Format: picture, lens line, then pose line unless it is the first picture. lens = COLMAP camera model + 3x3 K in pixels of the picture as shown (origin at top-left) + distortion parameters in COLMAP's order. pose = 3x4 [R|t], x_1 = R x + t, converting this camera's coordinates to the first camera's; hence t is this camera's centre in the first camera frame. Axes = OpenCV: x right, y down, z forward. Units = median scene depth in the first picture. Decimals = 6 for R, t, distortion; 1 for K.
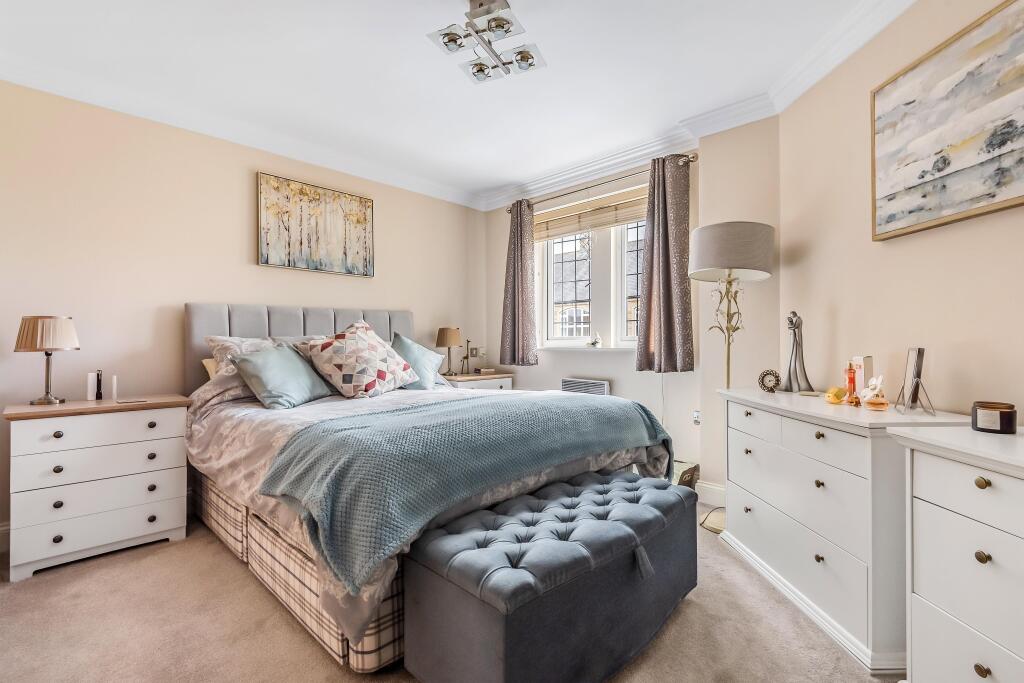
lens RADIAL K [[453.1, 0, 507.4], [0, 453.1, 337.5], [0, 0, 1]] dist [0.035458, -0.023065]
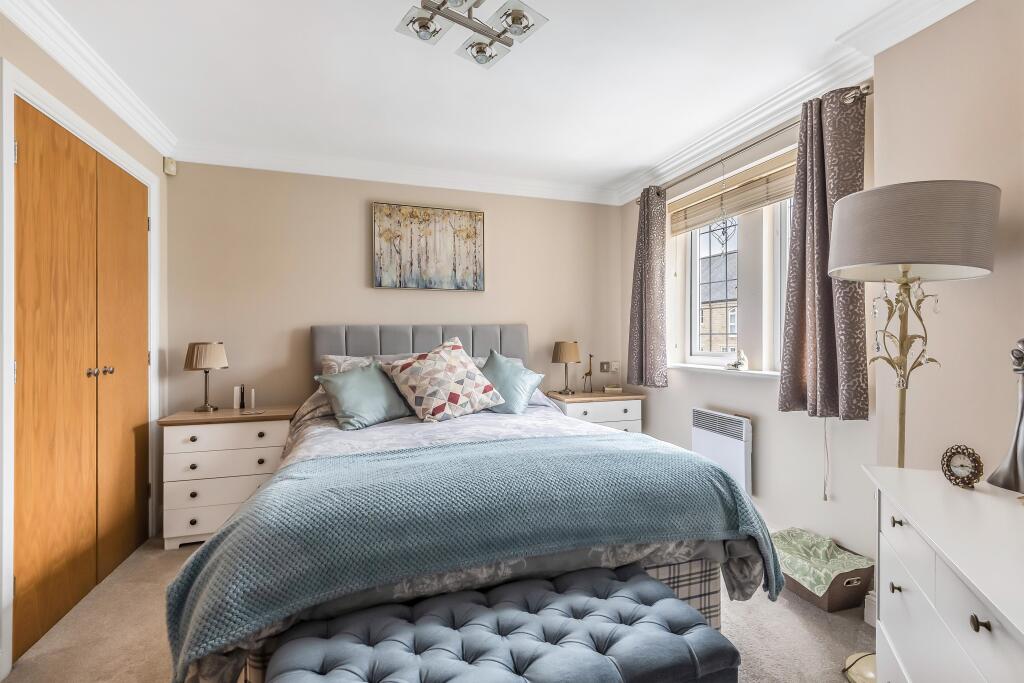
lens RADIAL K [[453.1, 0, 507.4], [0, 453.1, 337.5], [0, 0, 1]] dist [0.035458, -0.023065]
pose [[0.889980, -0.000979, -0.455999, 0.245638], [0.004426, 0.999969, 0.006491, -0.048200], [0.455979, -0.007795, 0.889957, 0.187856]]
